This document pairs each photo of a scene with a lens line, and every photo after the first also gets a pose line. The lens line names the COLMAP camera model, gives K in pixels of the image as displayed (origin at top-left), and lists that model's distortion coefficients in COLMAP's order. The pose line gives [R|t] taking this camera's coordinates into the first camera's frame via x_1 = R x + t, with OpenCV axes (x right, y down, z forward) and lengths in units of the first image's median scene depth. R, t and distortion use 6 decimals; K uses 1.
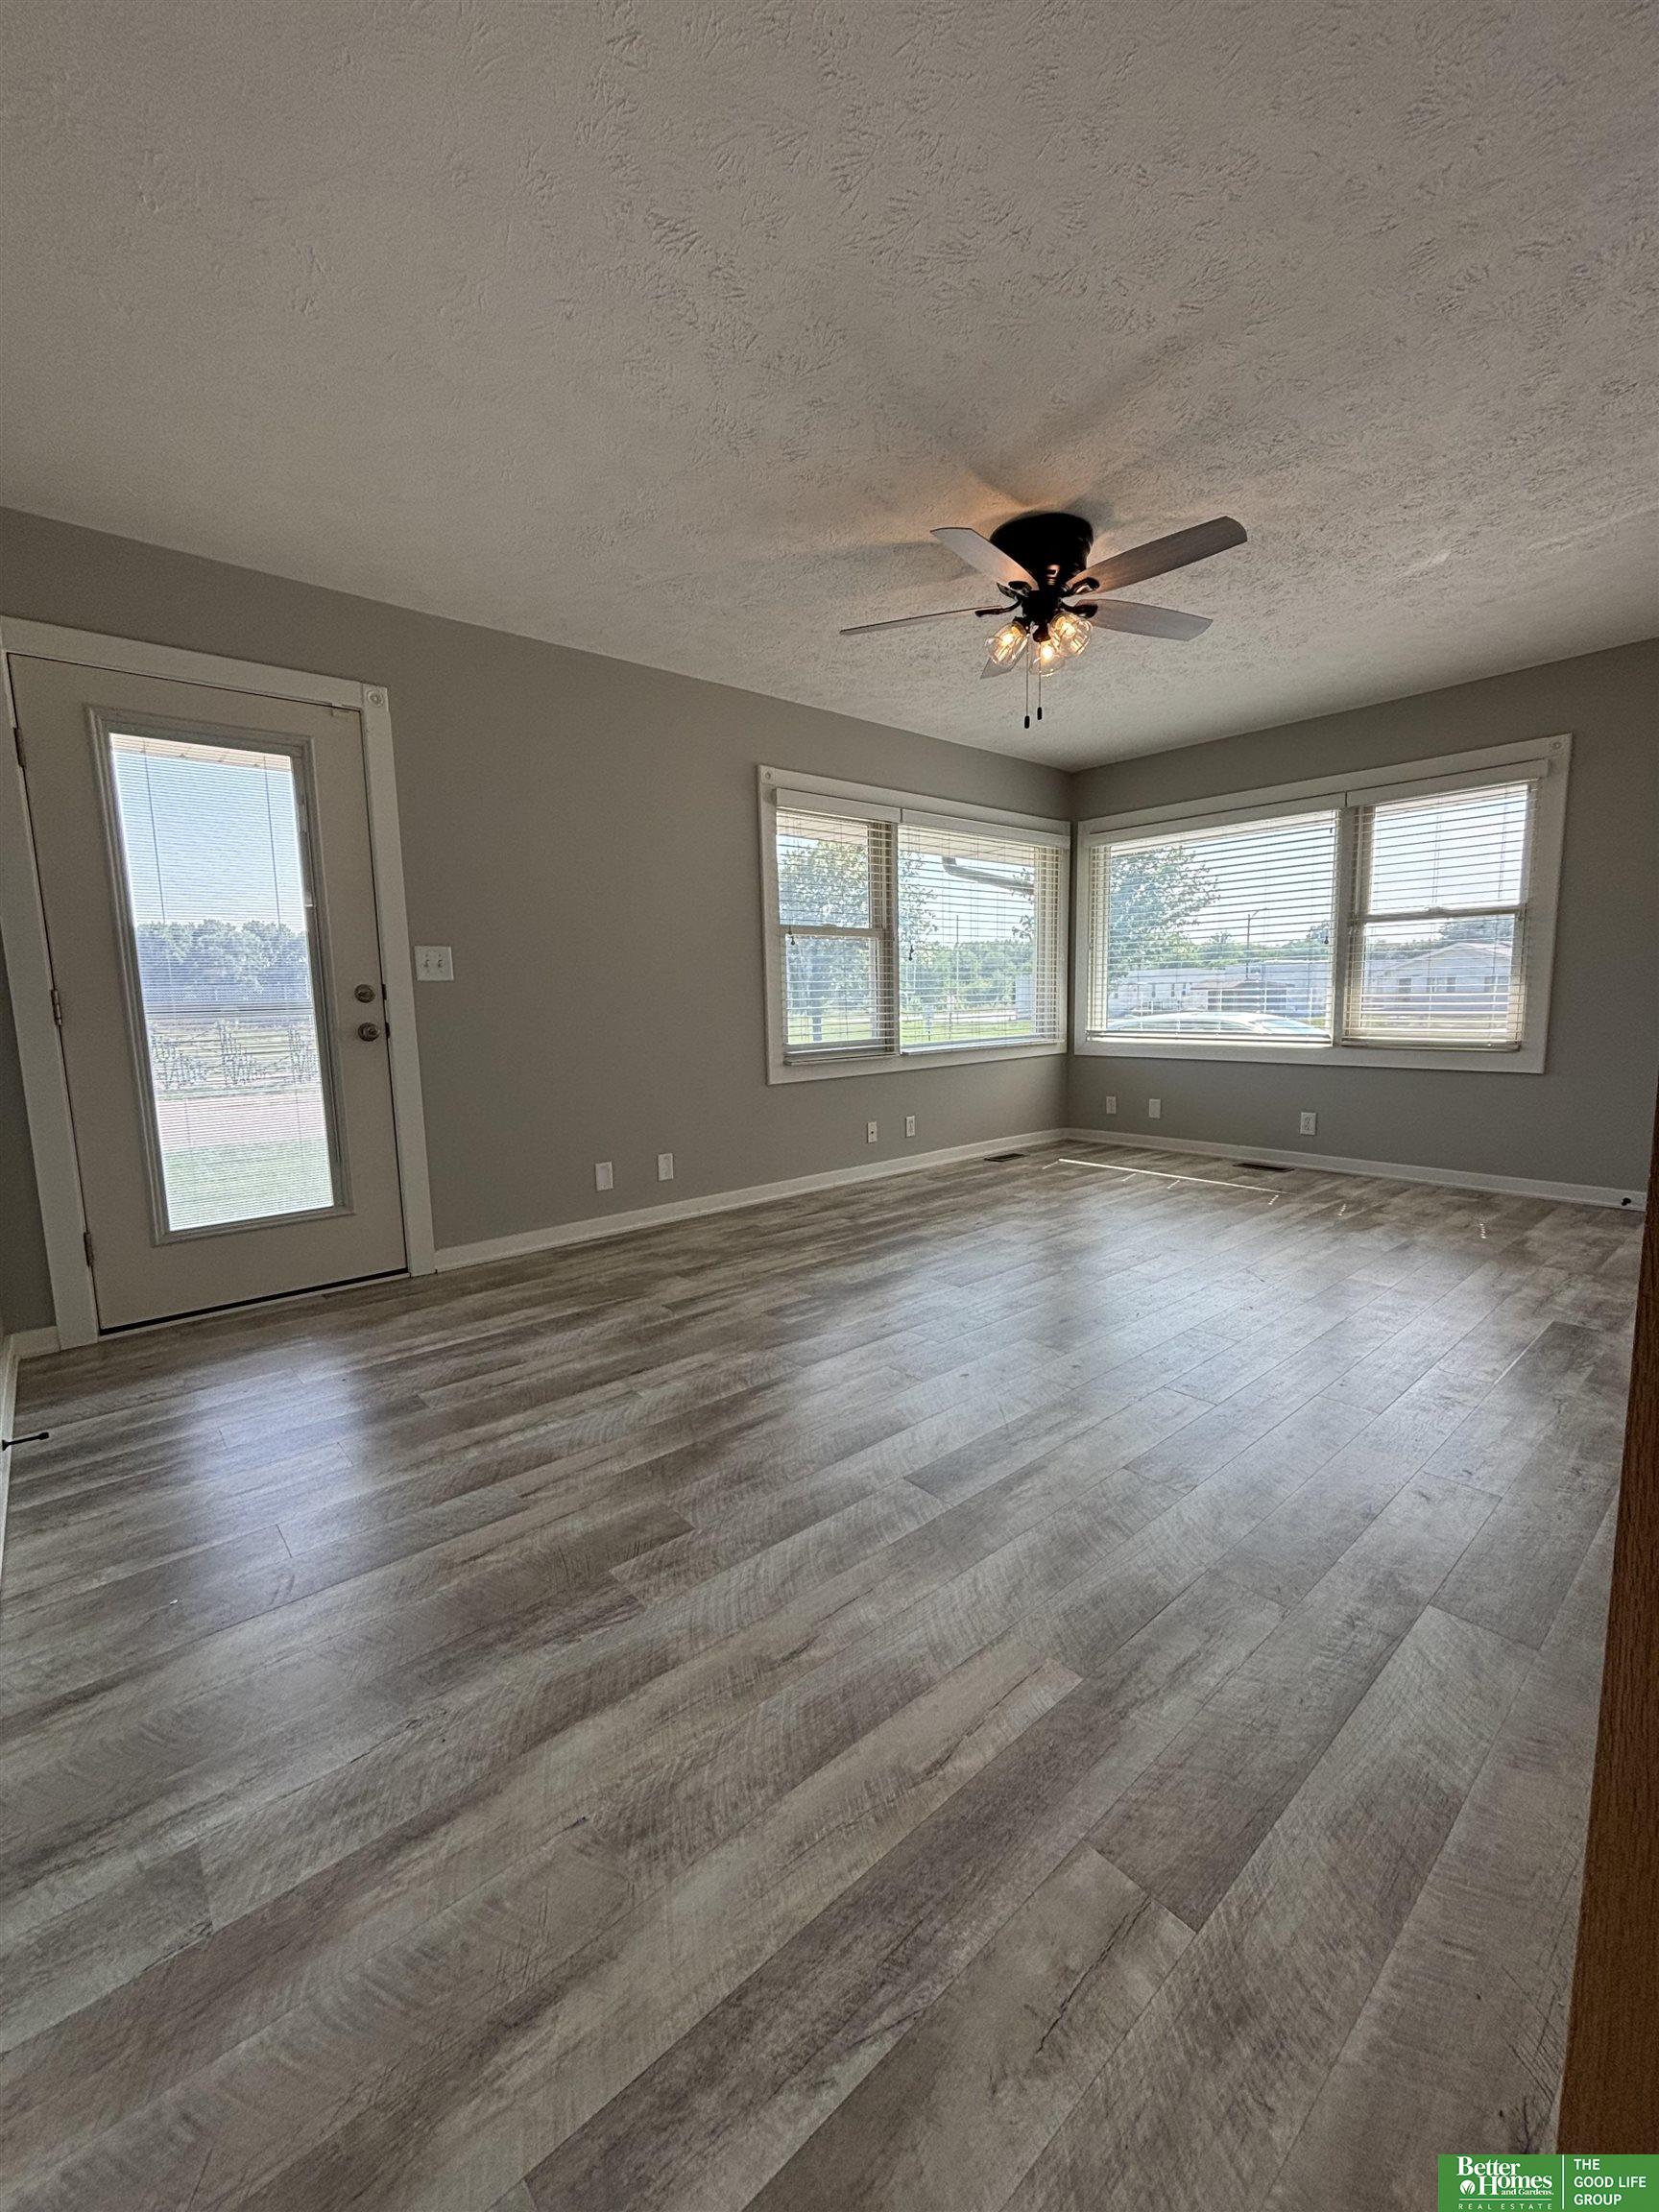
lens RADIAL K [[888.6, 0, 832.4], [0, 888.6, 1107.5], [0, 0, 1]] dist [0.002201, -0.000148]
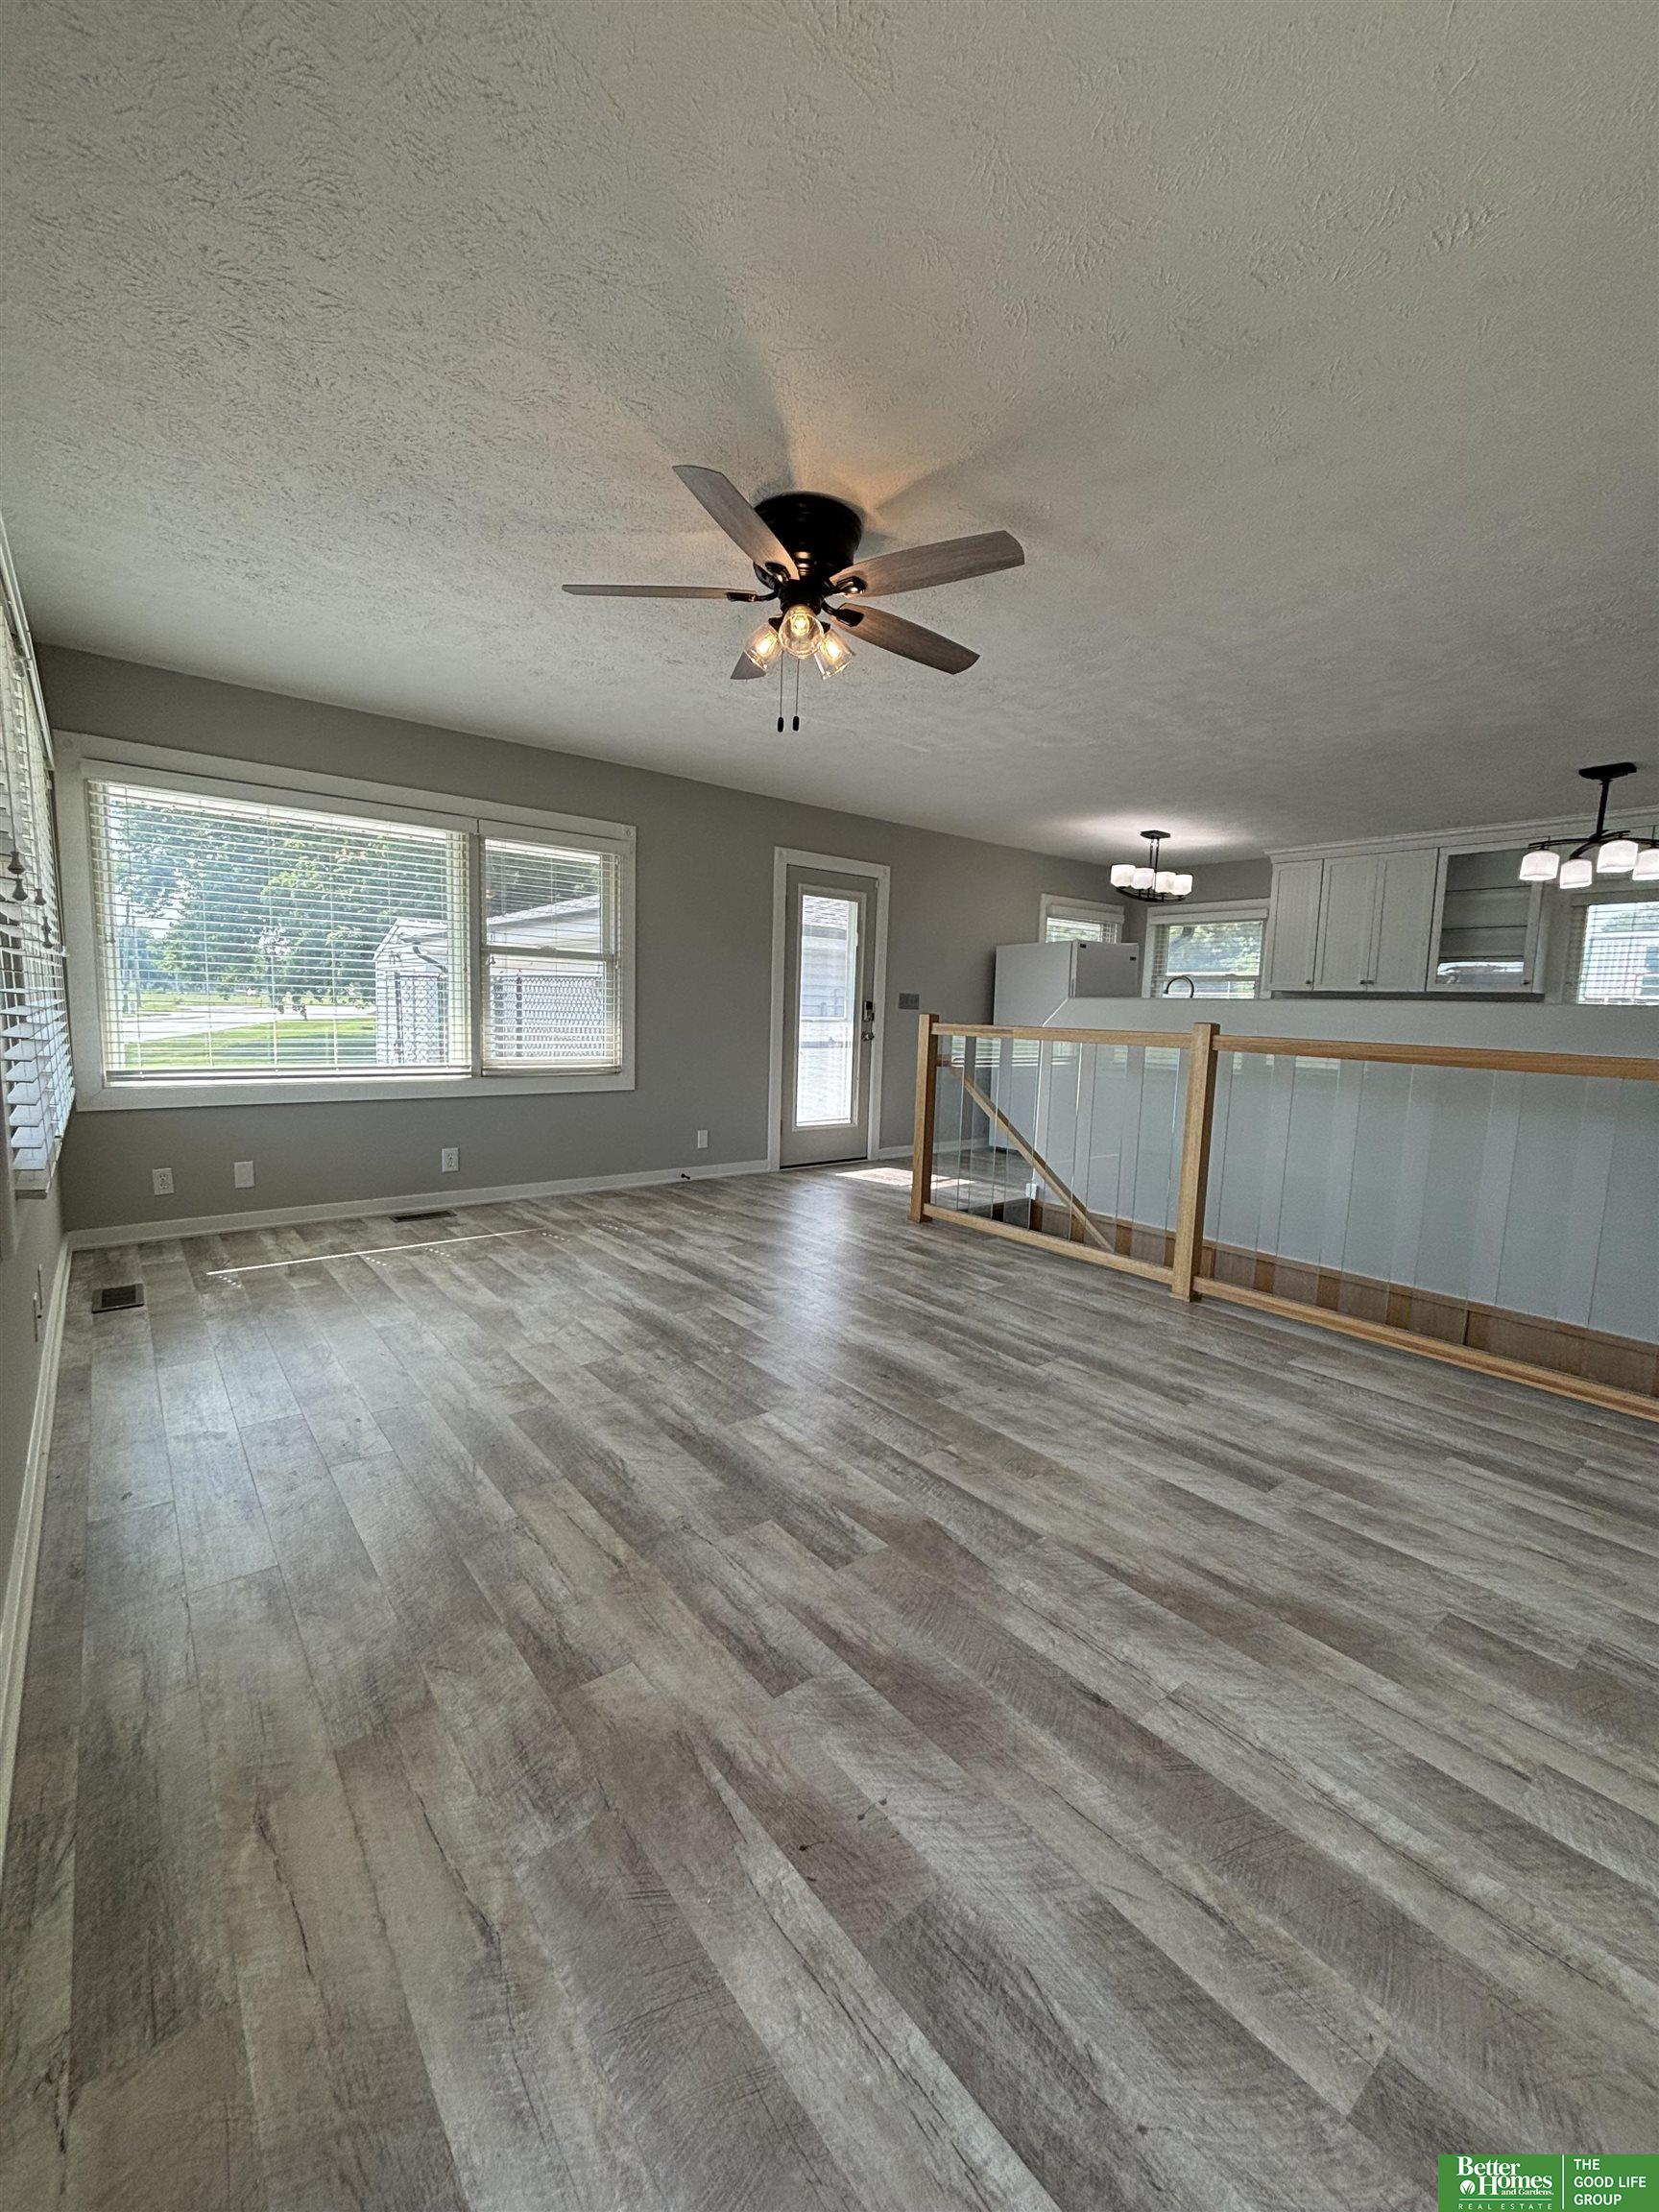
lens RADIAL K [[906.0, 0, 829.5], [0, 906.0, 1106.0], [0, 0, 1]] dist [0.002051, 0.000826]
pose [[0.039332, -0.088012, 0.995343, -0.625781], [0.095588, 0.991876, 0.083929, -0.128893], [-0.994644, 0.091841, 0.047425, 0.875895]]
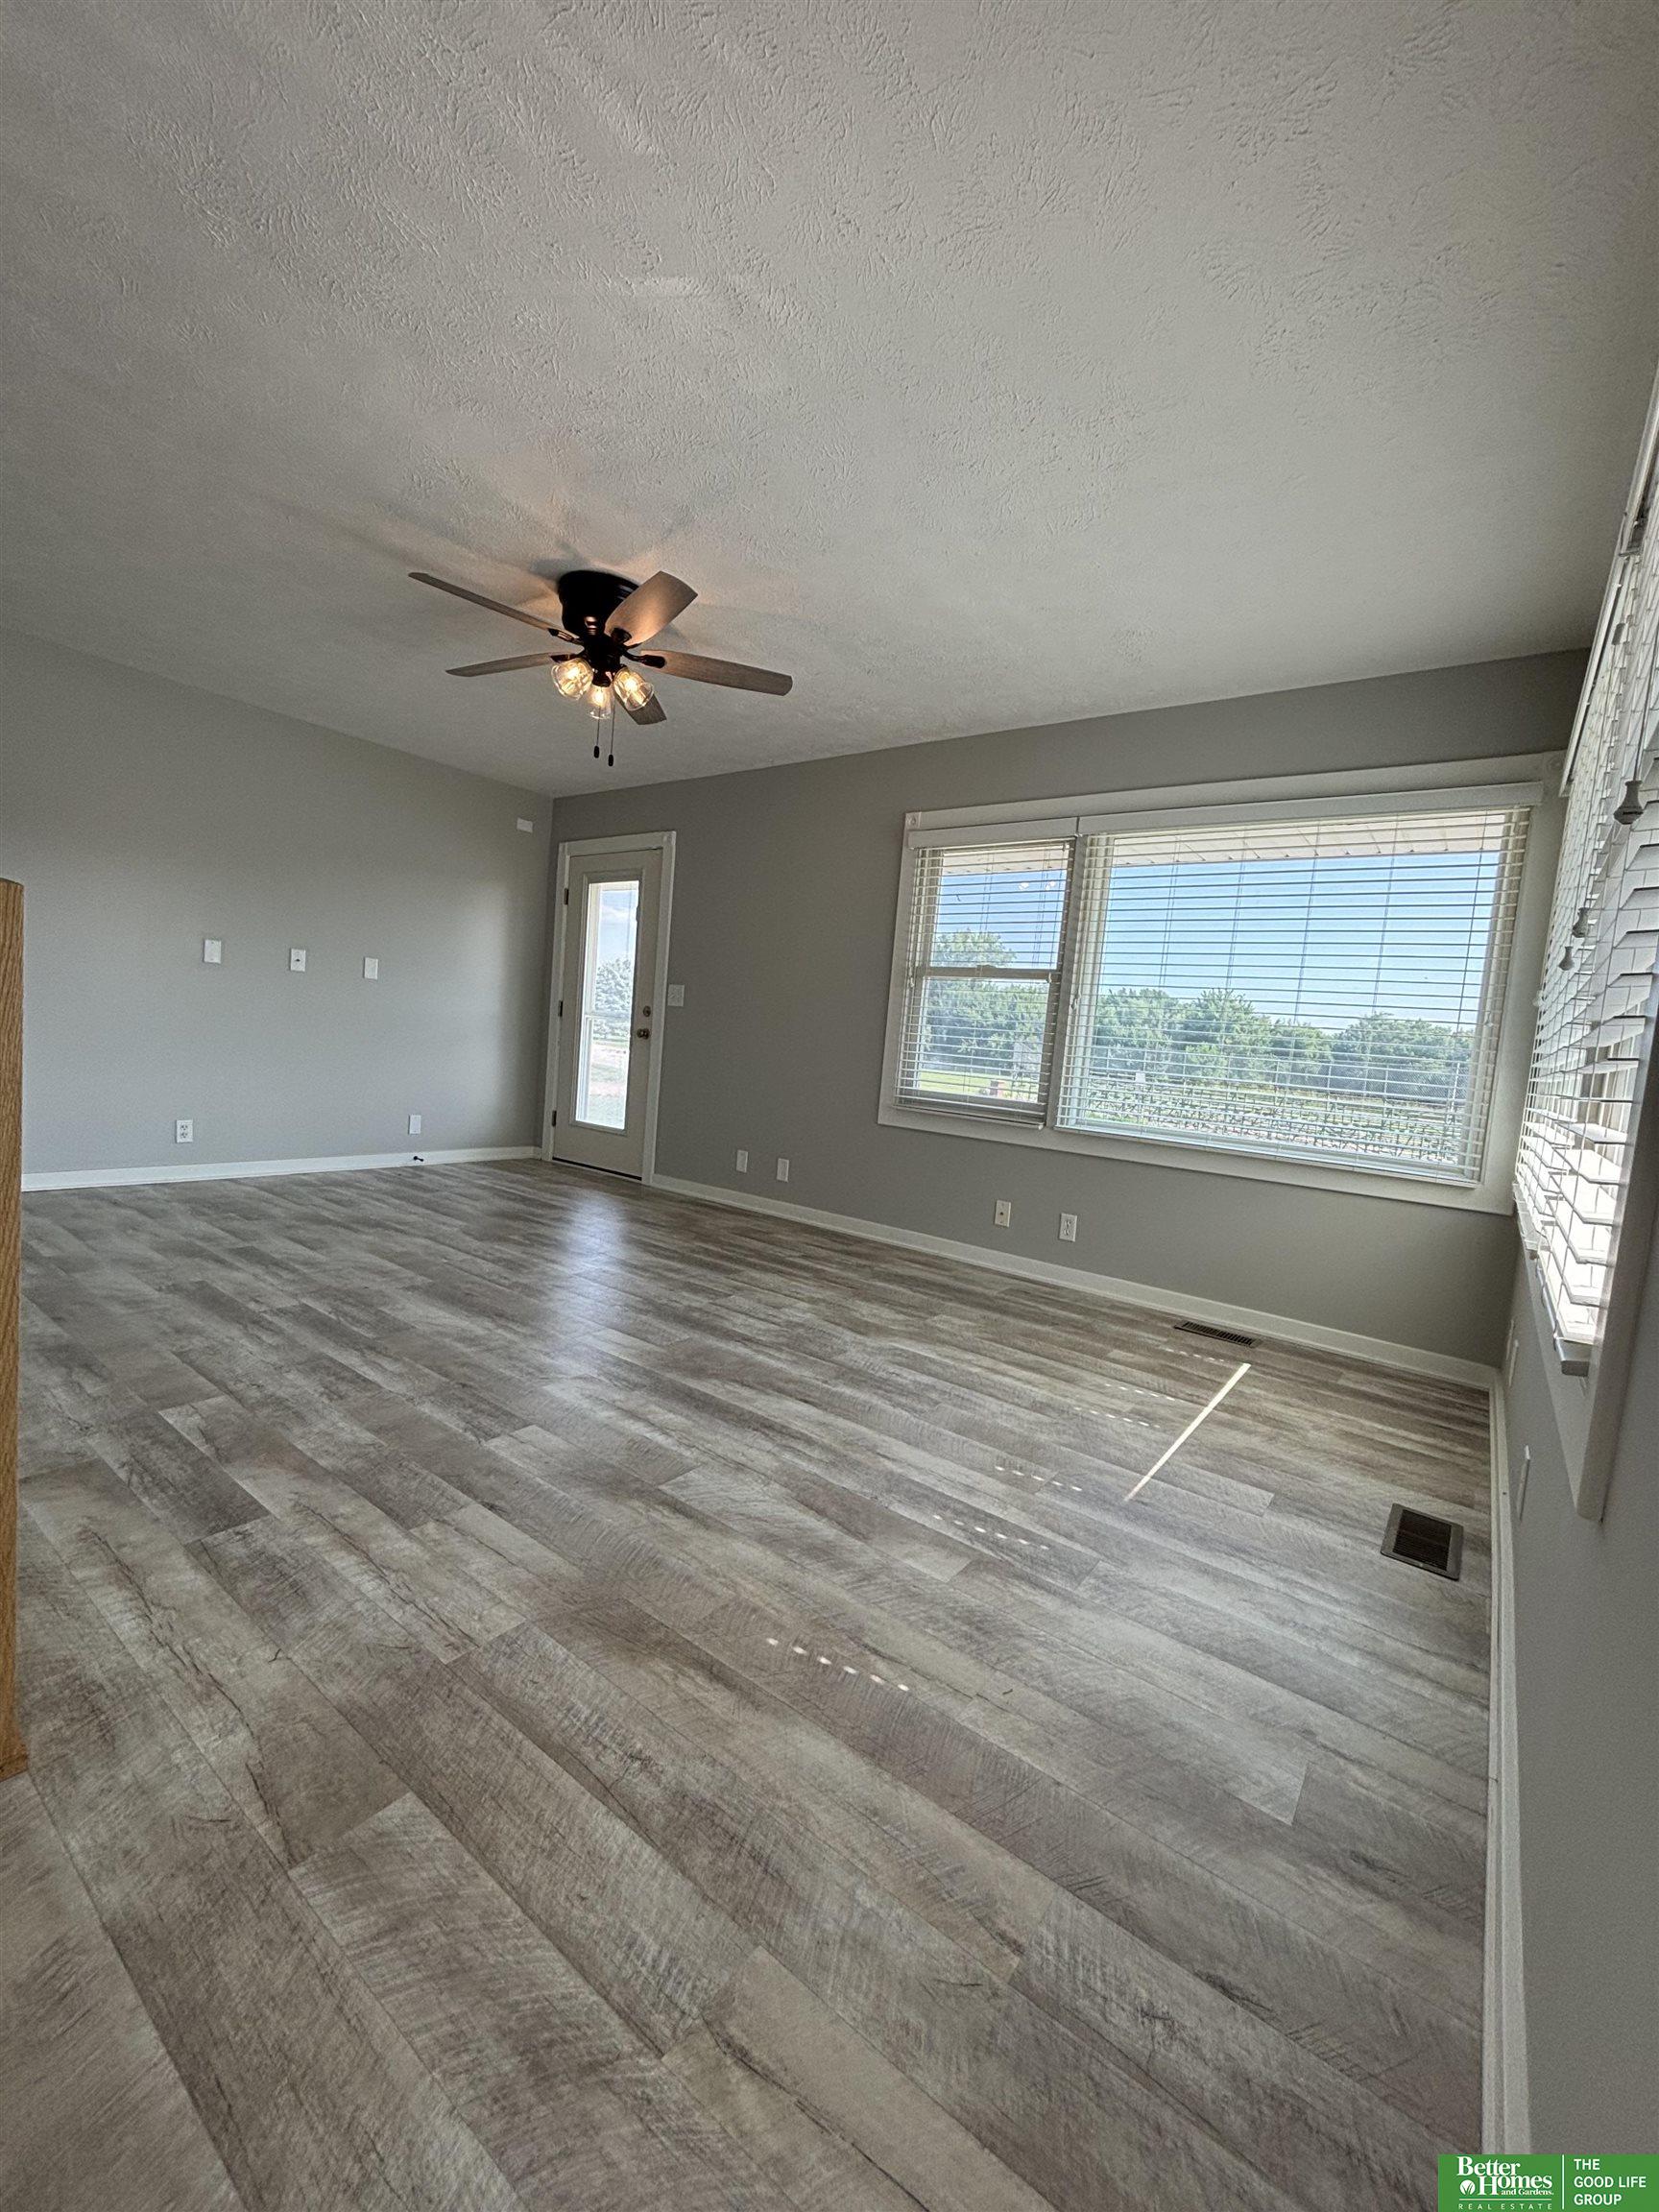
lens RADIAL K [[888.6, 0, 832.4], [0, 888.6, 1107.5], [0, 0, 1]] dist [0.002201, -0.000148]
pose [[0.212684, 0.116924, -0.970100, 1.261635], [-0.211111, 0.974864, 0.071215, -0.147759], [0.954043, 0.189652, 0.232023, 1.006425]]
